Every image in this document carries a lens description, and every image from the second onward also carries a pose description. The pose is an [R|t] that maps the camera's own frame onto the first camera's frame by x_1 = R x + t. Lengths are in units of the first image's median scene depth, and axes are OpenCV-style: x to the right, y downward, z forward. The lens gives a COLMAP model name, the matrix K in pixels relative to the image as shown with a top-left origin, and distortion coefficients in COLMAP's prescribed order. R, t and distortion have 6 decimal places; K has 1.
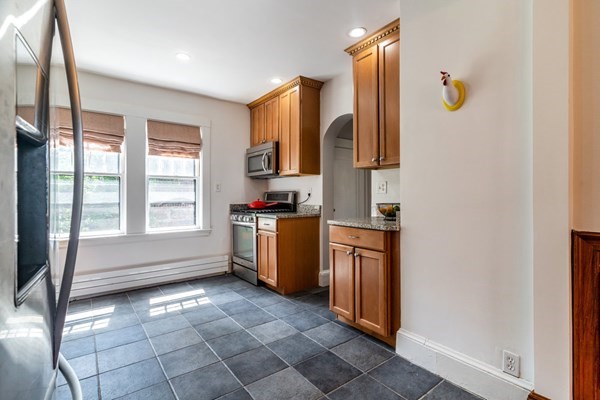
lens RADIAL K [[290.0, 0, 300.2], [0, 290.0, 196.8], [0, 0, 1]] dist [0.002020, 0.000471]
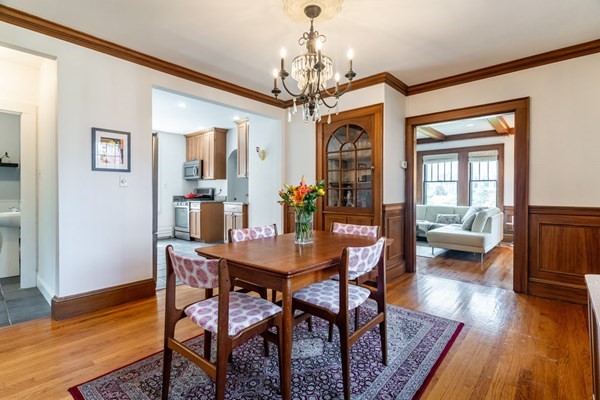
lens RADIAL K [[290.0, 0, 300.2], [0, 290.0, 196.8], [0, 0, 1]] dist [0.002020, 0.000471]
pose [[0.980272, 0.003078, 0.197631, 0.164600], [-0.005360, 0.999925, 0.011012, 0.011140], [-0.197582, -0.011854, 0.980215, -0.889036]]
